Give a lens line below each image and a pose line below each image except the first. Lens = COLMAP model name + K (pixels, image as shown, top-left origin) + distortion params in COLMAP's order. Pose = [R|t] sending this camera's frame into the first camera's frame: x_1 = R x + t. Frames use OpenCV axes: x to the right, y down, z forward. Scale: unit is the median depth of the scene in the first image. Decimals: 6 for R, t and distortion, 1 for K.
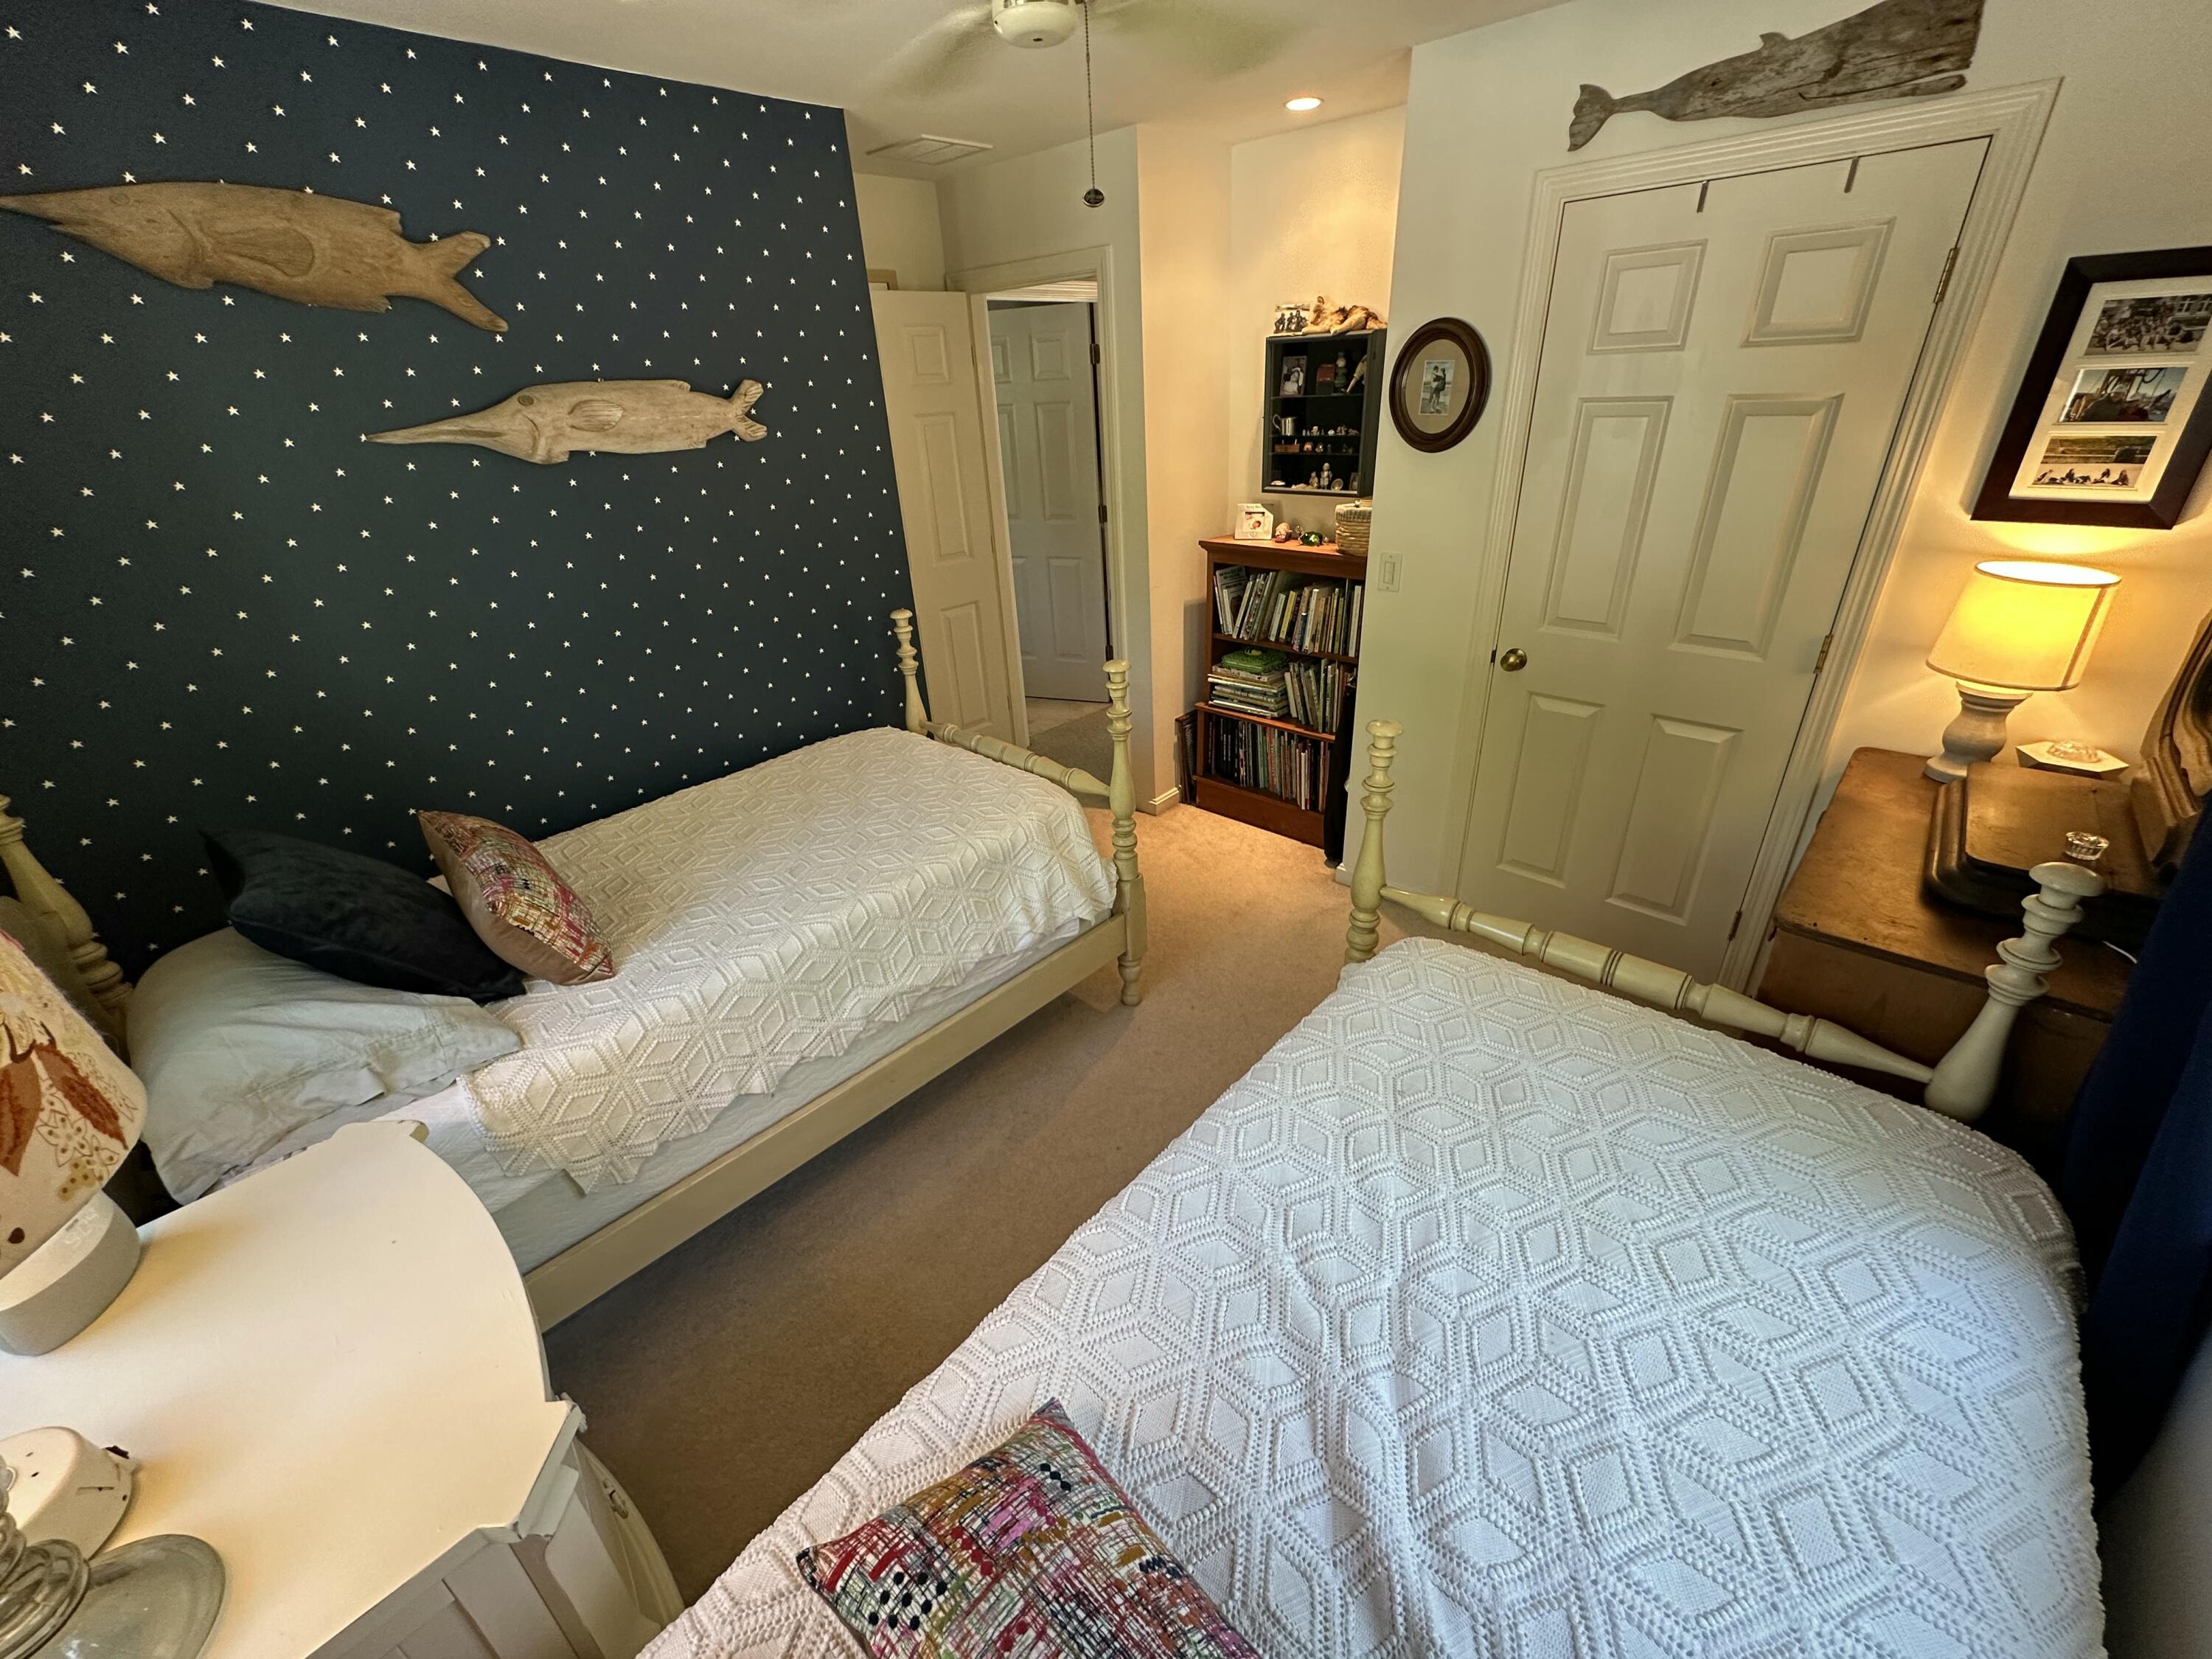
lens RADIAL K [[880.5, 0, 1096.6], [0, 880.5, 827.1], [0, 0, 1]] dist [-0.002399, 0.000219]
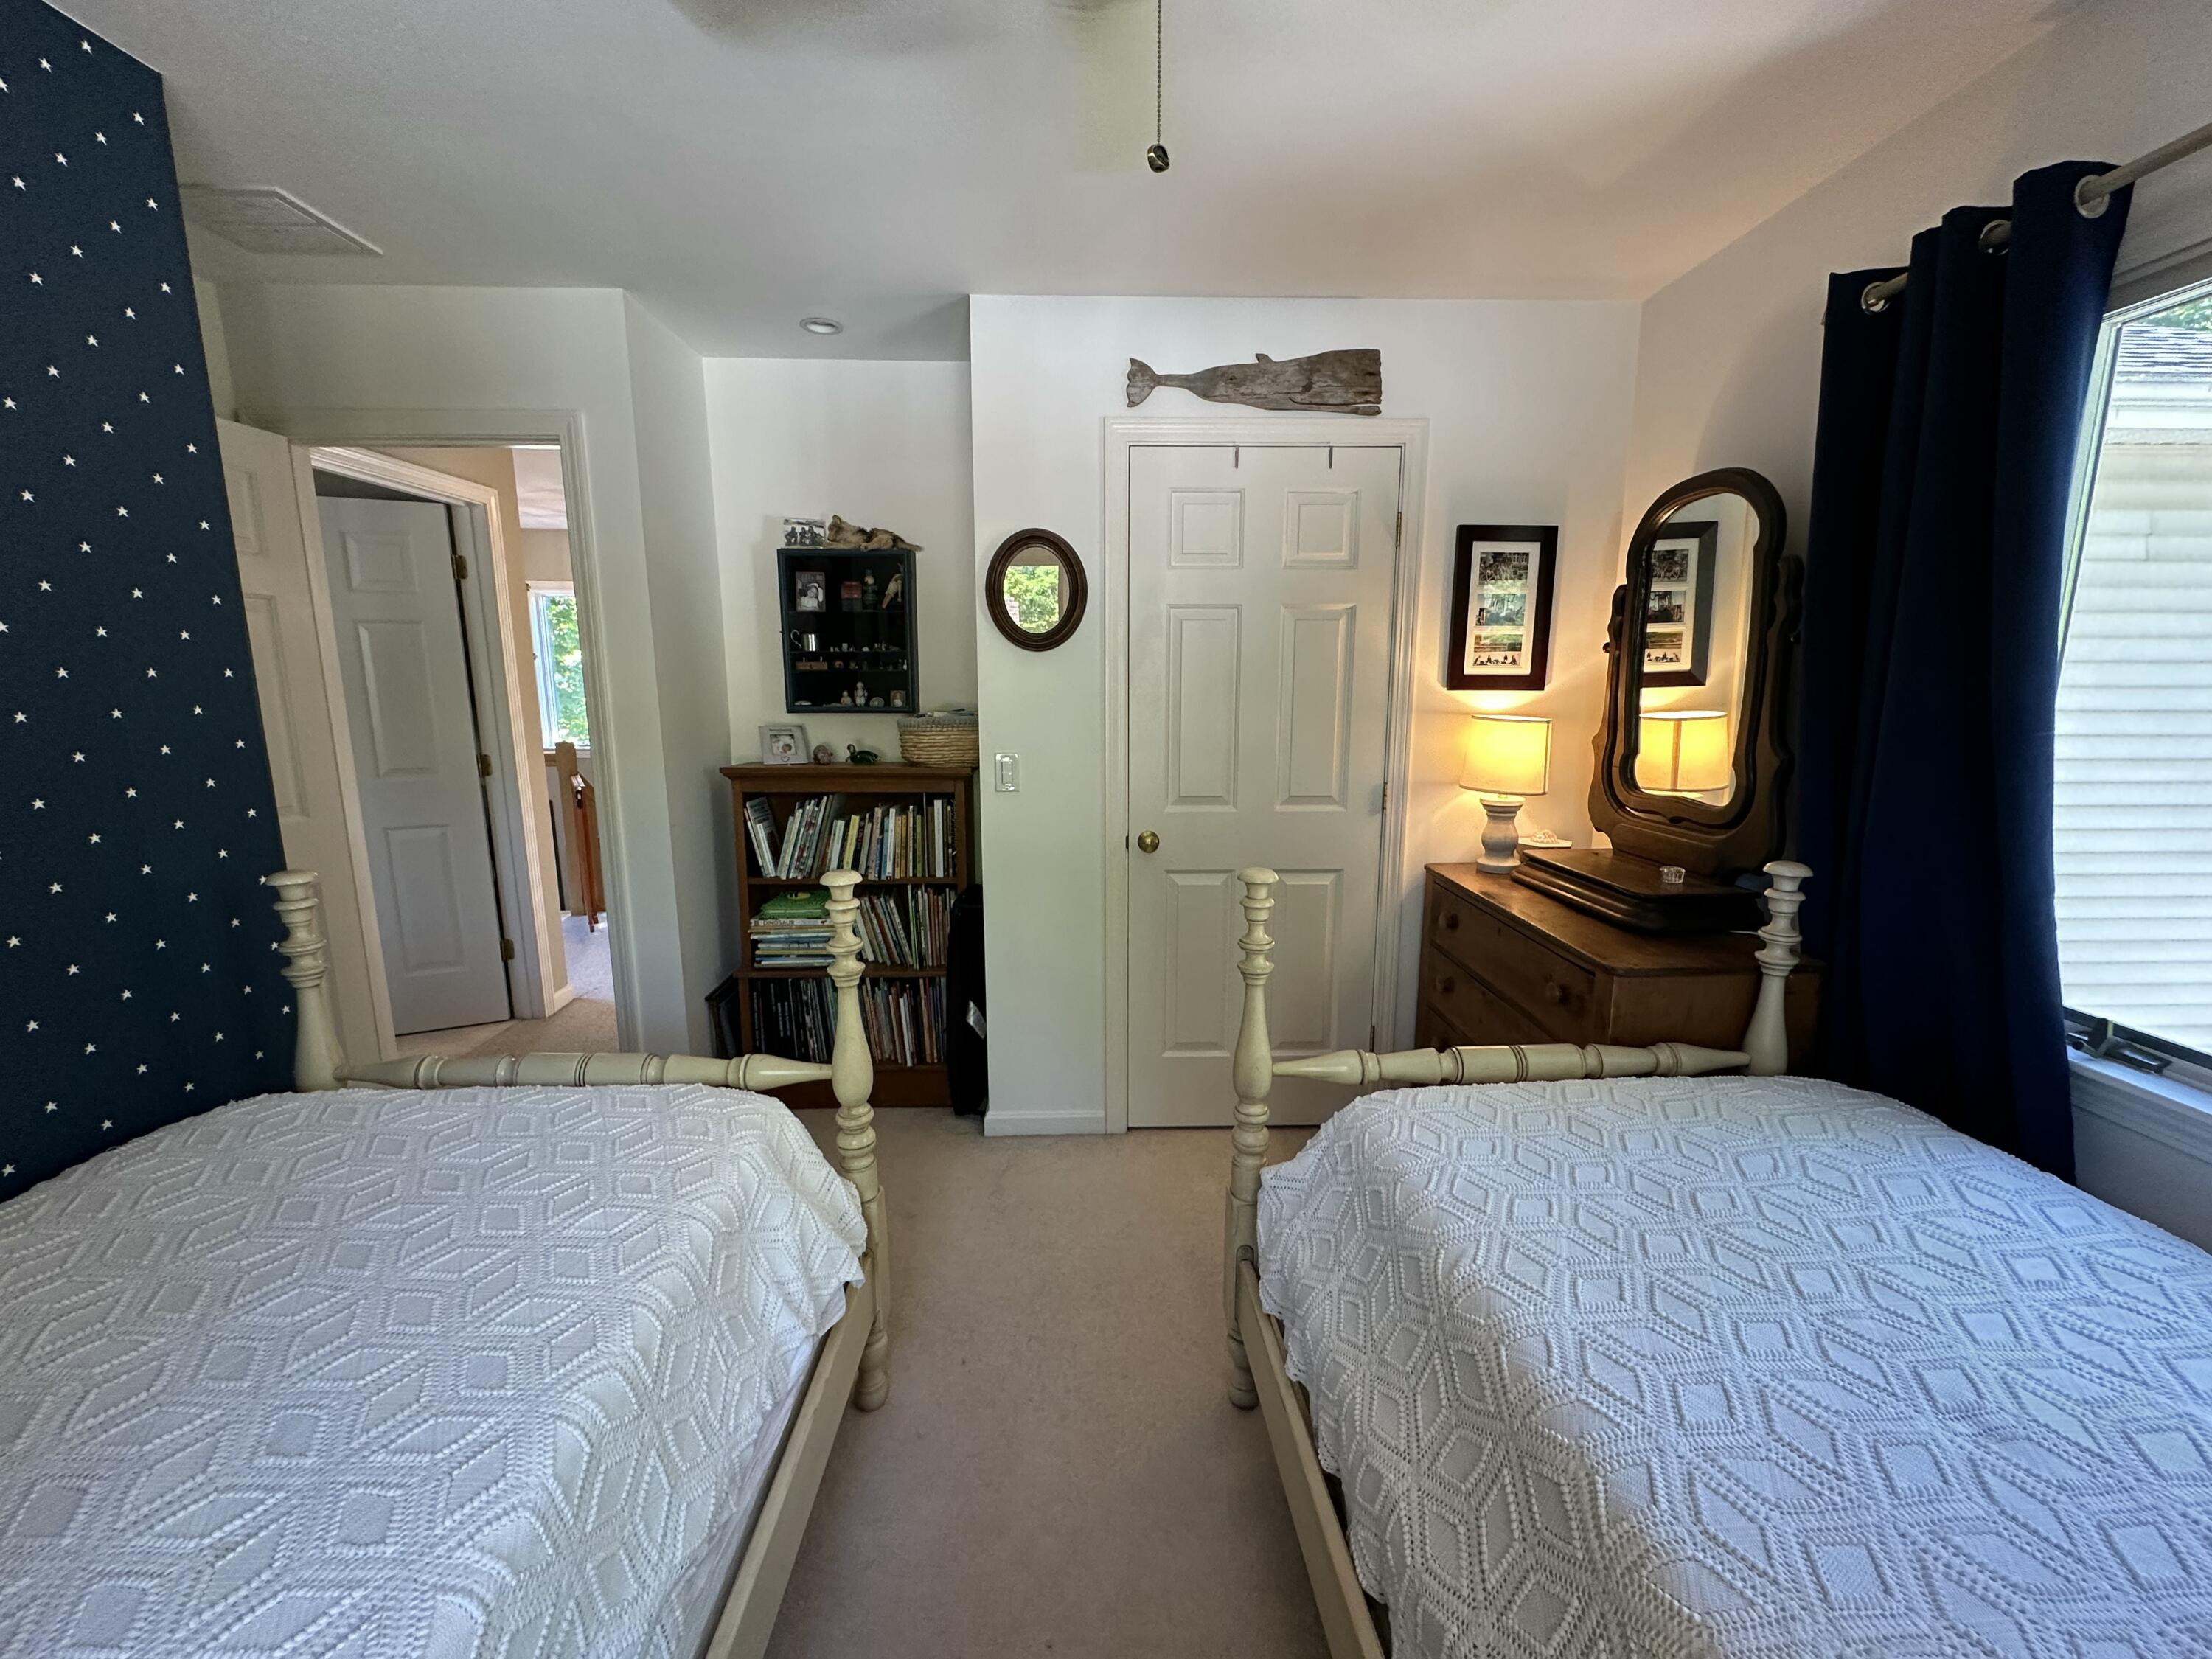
lens RADIAL K [[880.5, 0, 1110.8], [0, 880.5, 830.6], [0, 0, 1]] dist [-0.002399, 0.000219]
pose [[0.705684, -0.076180, 0.704420, -0.239769], [0.290373, 0.937971, -0.189456, -0.018393], [-0.646293, 0.338240, 0.684031, 0.283236]]
